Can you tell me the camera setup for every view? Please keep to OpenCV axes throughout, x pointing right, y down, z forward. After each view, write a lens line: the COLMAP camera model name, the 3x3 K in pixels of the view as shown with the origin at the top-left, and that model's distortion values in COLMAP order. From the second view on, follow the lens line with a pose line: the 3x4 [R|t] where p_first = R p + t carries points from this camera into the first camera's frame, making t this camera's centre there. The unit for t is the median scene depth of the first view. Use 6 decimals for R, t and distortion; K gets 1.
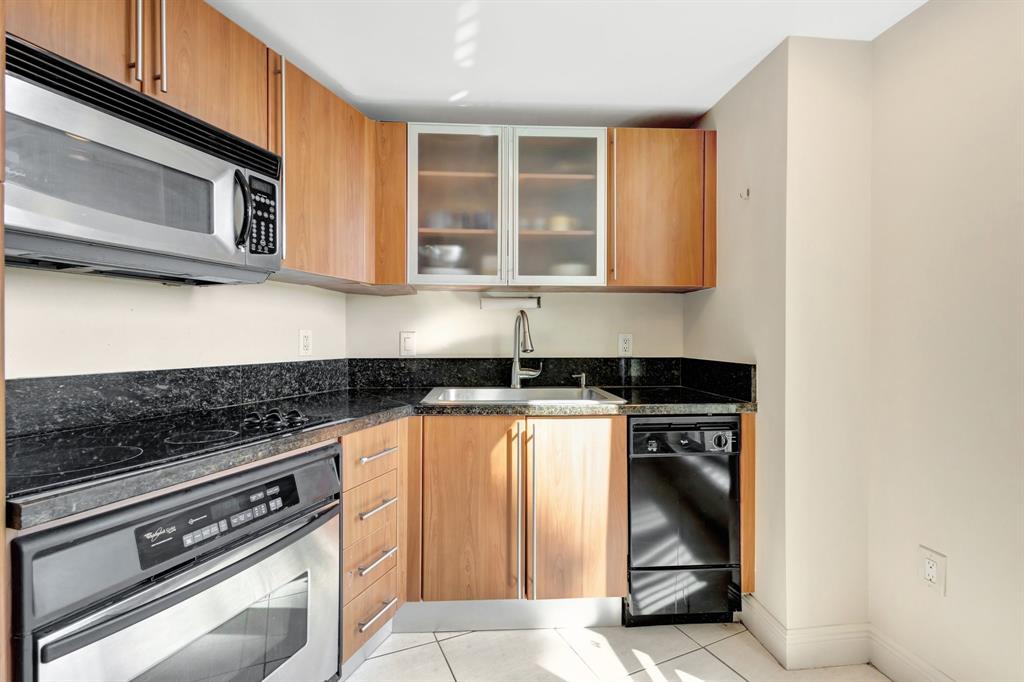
lens RADIAL K [[467.7, 0, 510.9], [0, 467.7, 337.2], [0, 0, 1]] dist [0.006172, -0.000790]
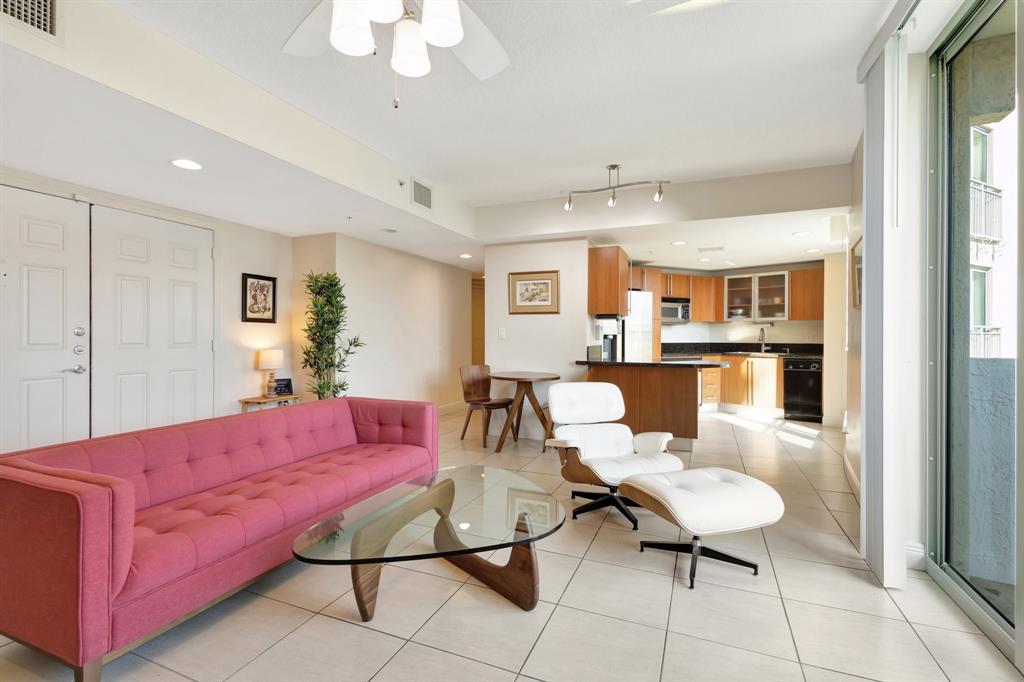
lens RADIAL K [[467.7, 0, 506.8], [0, 467.7, 332.9], [0, 0, 1]] dist [0.006172, -0.000790]
pose [[0.668393, -0.003021, -0.743802, 1.429113], [-0.004164, 0.999961, -0.007803, 0.010050], [0.743796, 0.008312, 0.668355, -2.823402]]
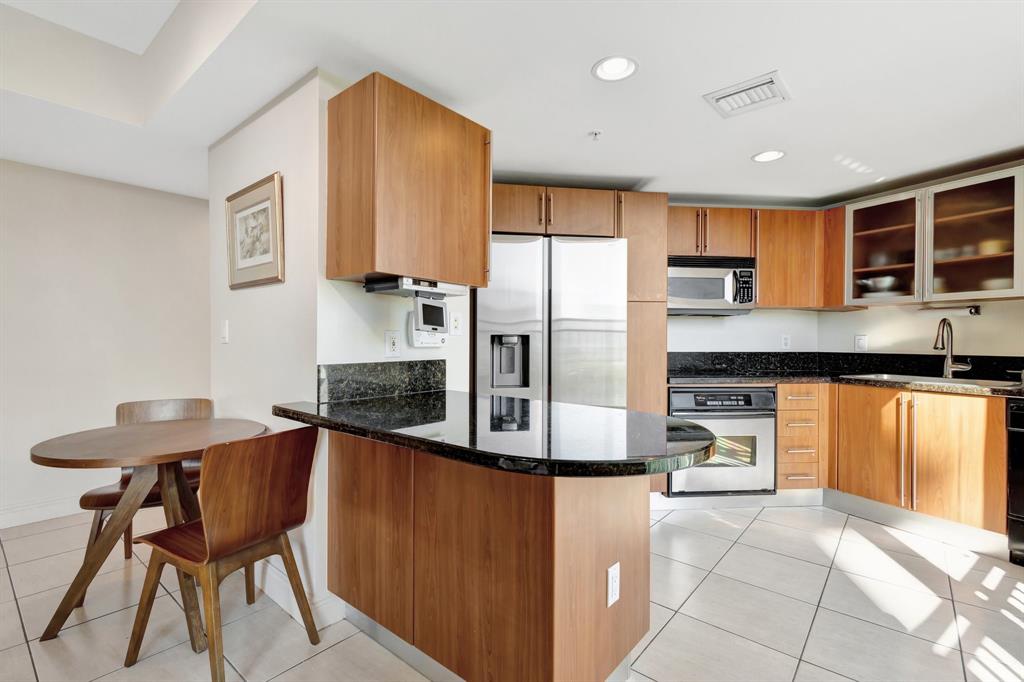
lens RADIAL K [[467.7, 0, 515.0], [0, 467.7, 339.6], [0, 0, 1]] dist [0.006172, -0.000790]
pose [[0.421985, 0.000222, -0.906603, 0.820663], [-0.003393, 0.999993, -0.001334, 0.009340], [0.906597, 0.003639, 0.421983, -0.764269]]
